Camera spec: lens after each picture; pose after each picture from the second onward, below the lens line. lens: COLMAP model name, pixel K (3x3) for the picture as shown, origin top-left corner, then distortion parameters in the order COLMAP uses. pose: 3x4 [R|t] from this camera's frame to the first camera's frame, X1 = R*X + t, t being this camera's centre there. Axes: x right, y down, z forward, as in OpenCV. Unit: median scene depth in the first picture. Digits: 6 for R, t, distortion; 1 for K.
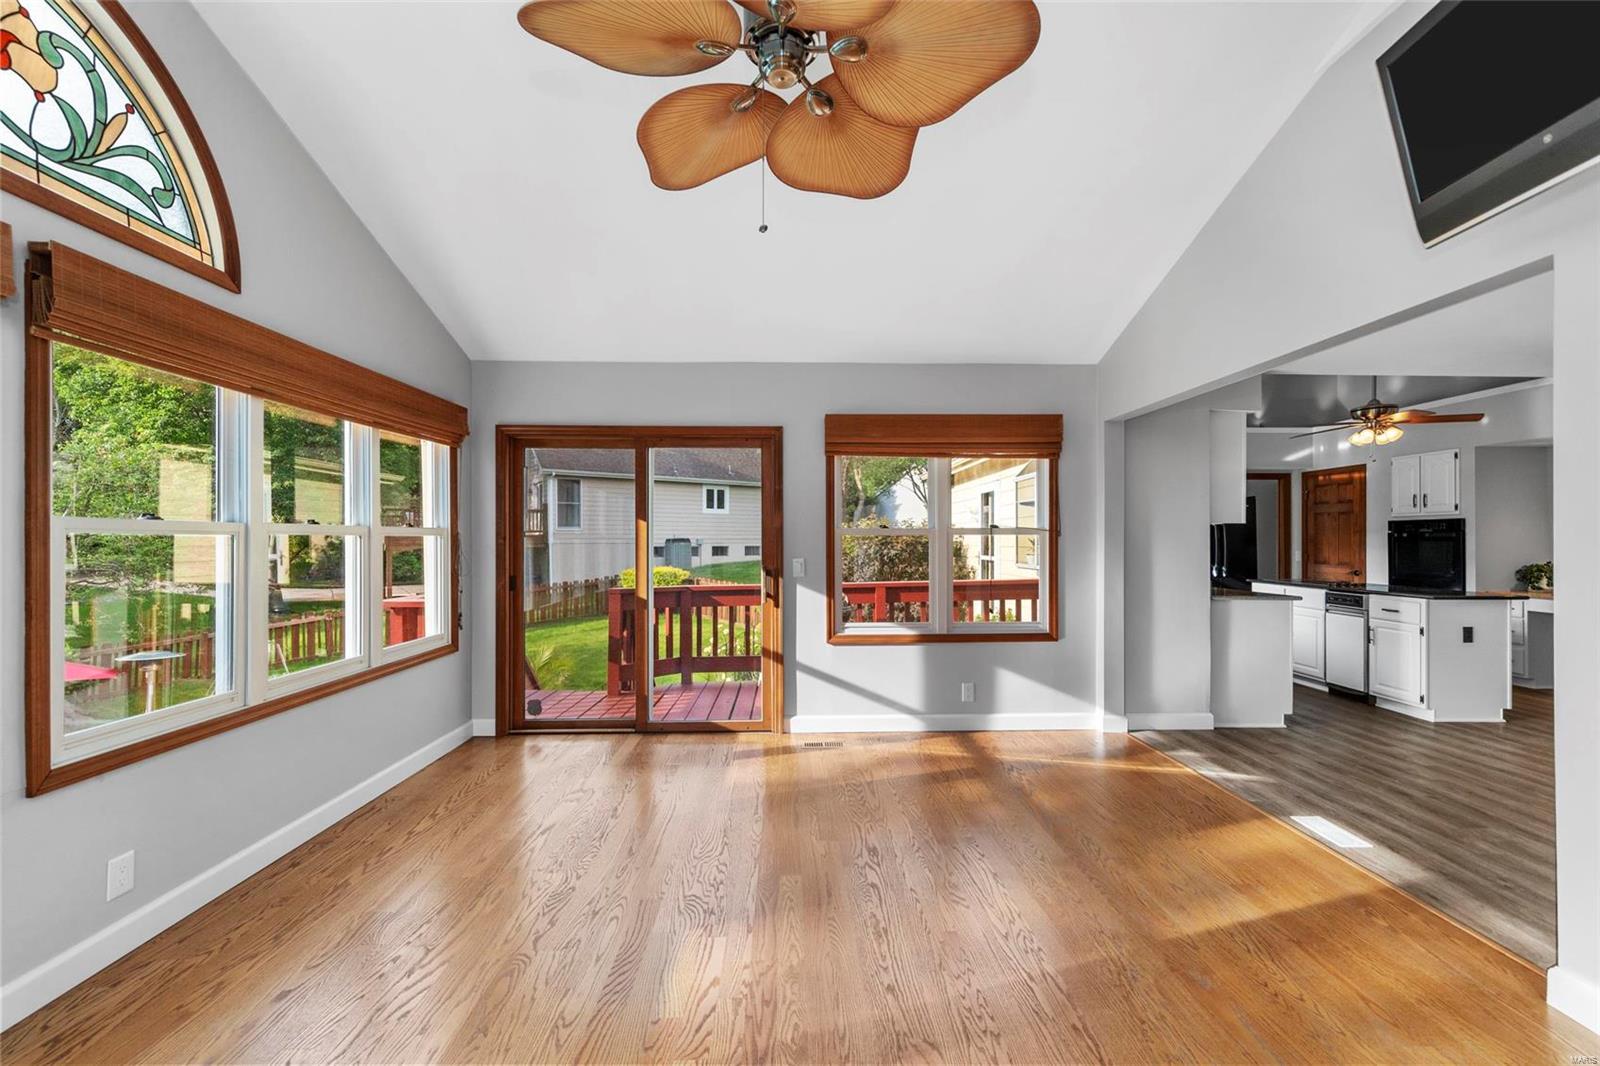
lens RADIAL K [[664.8, 0, 803.8], [0, 664.8, 538.1], [0, 0, 1]] dist [0.001050, 0.000306]
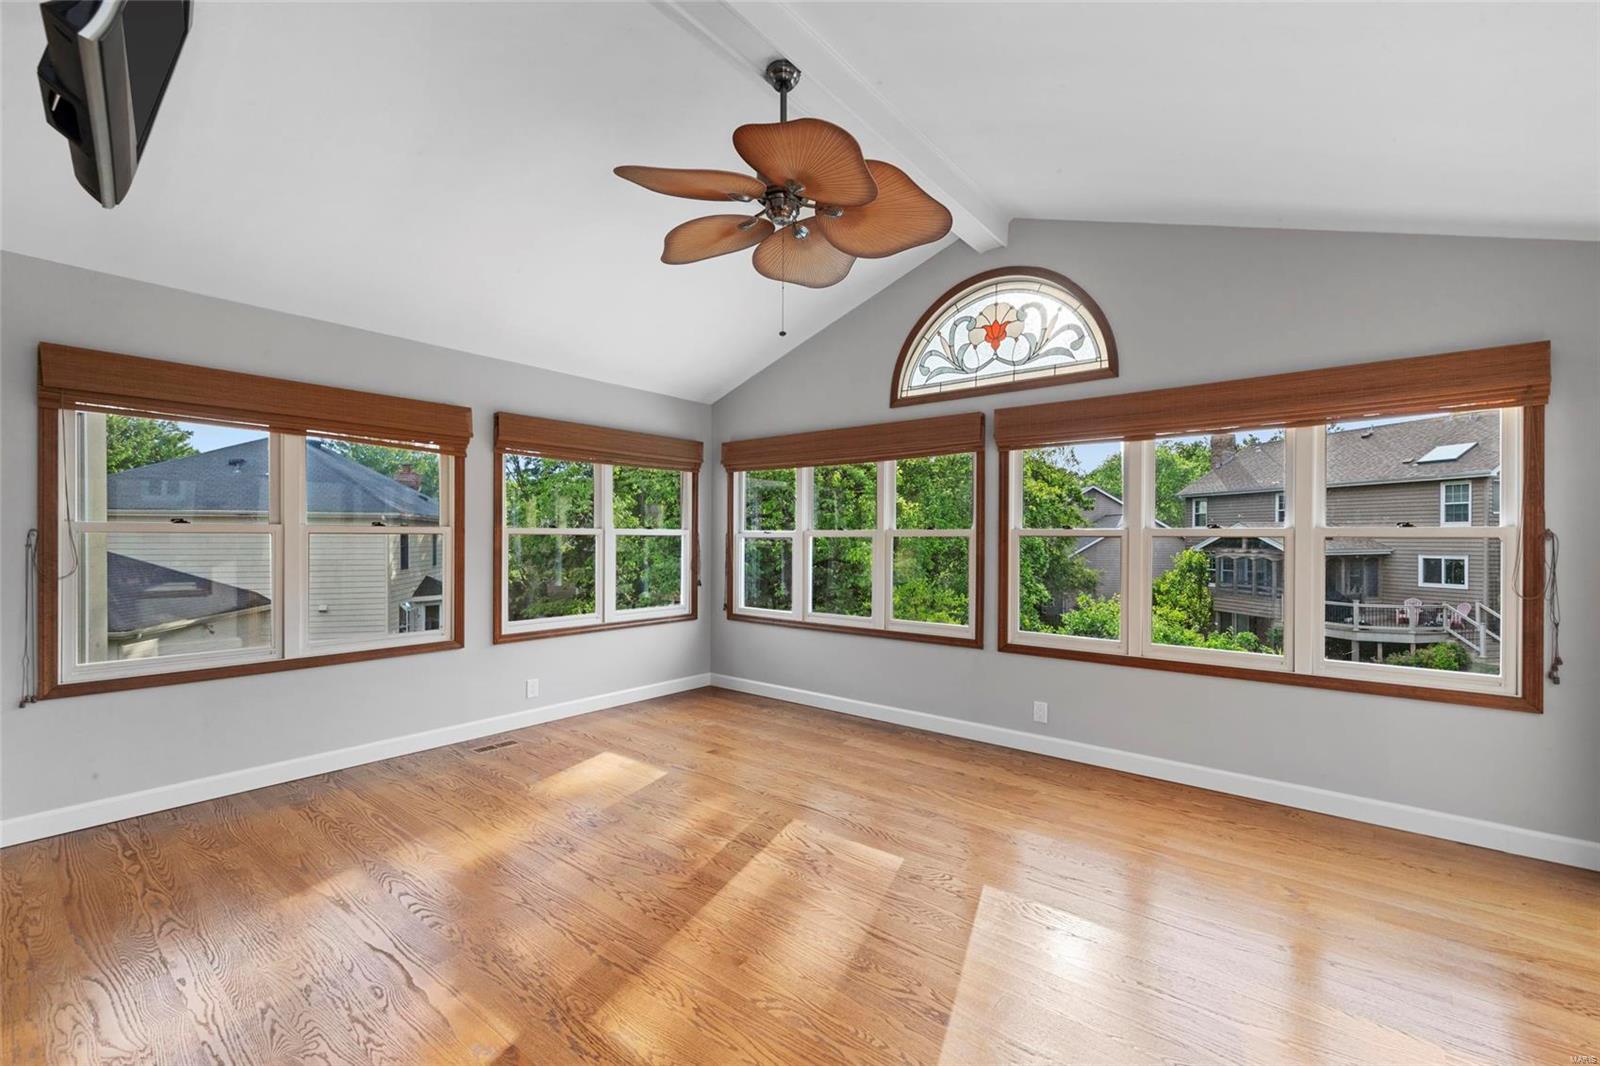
lens RADIAL K [[664.8, 0, 803.8], [0, 664.8, 538.1], [0, 0, 1]] dist [0.001050, 0.000306]
pose [[-0.644963, -0.002508, -0.764209, 0.843728], [-0.004761, 0.999988, 0.000737, -0.002125], [0.764199, 0.004114, -0.644968, 1.601812]]
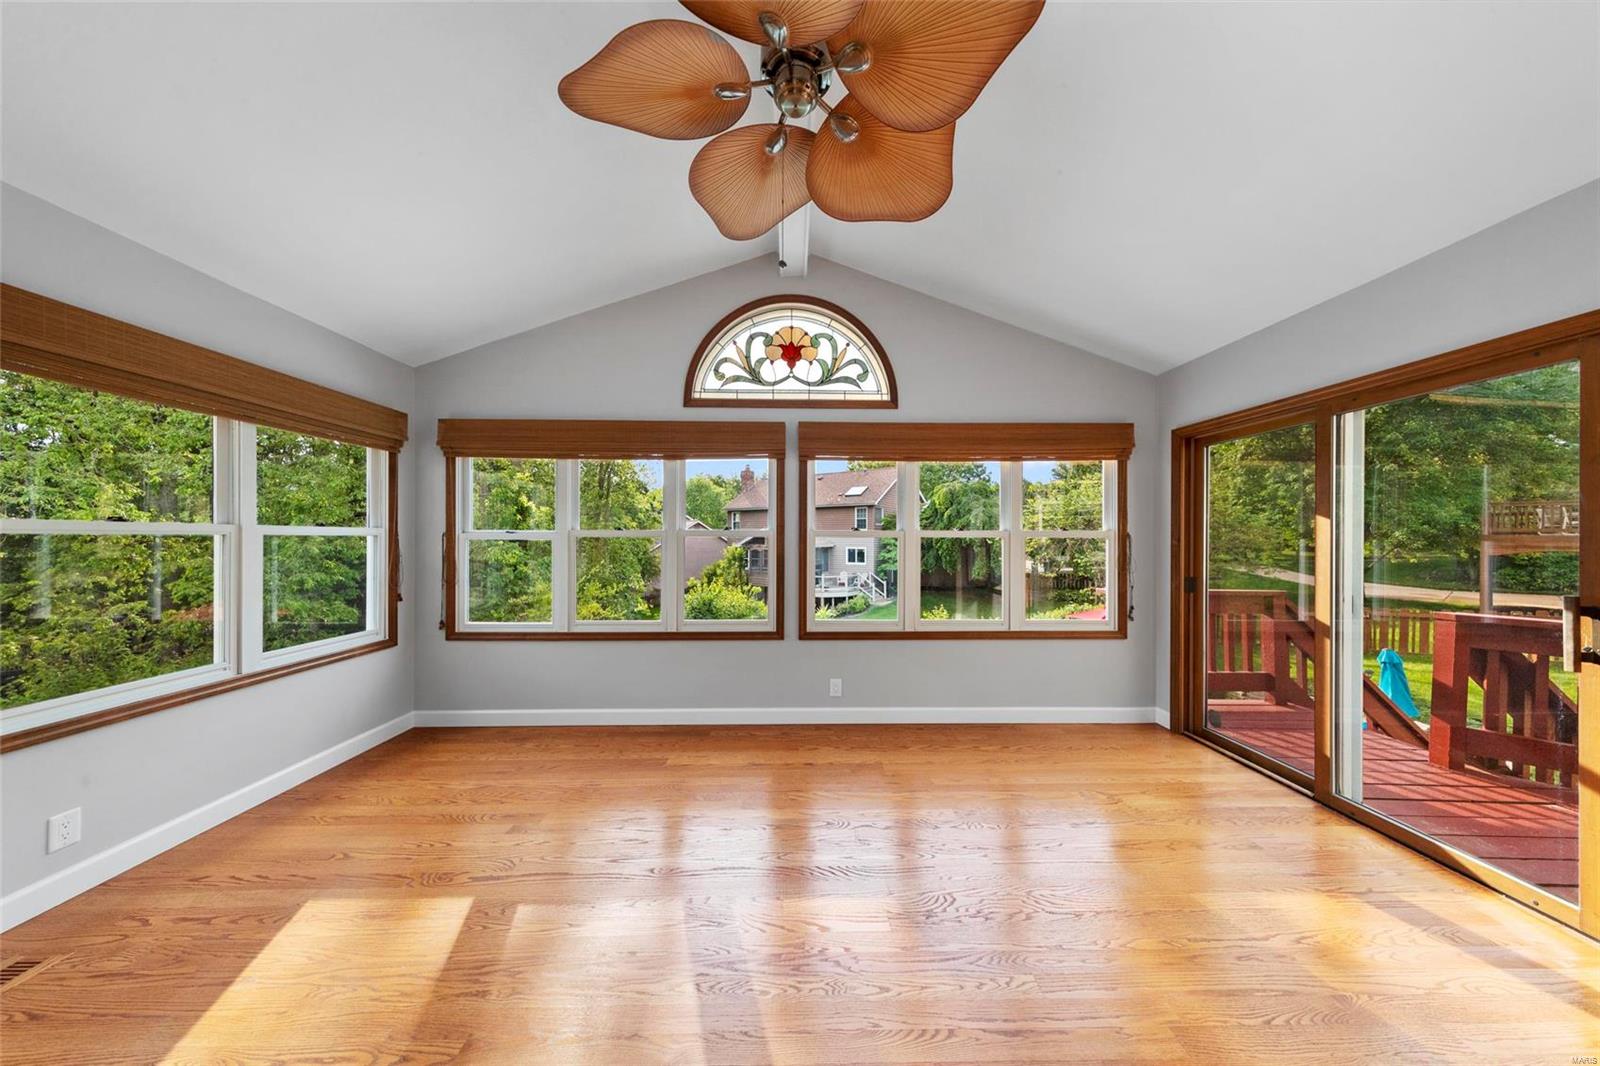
lens RADIAL K [[498.6, 0, 805.1], [0, 498.6, 539.5], [0, 0, 1]] dist [0.008423, -0.002397]
pose [[0.001044, 0.001078, -0.999999, 0.622041], [-0.001512, 0.999998, 0.001076, -0.000820], [0.999998, 0.001510, 0.001046, 0.829889]]
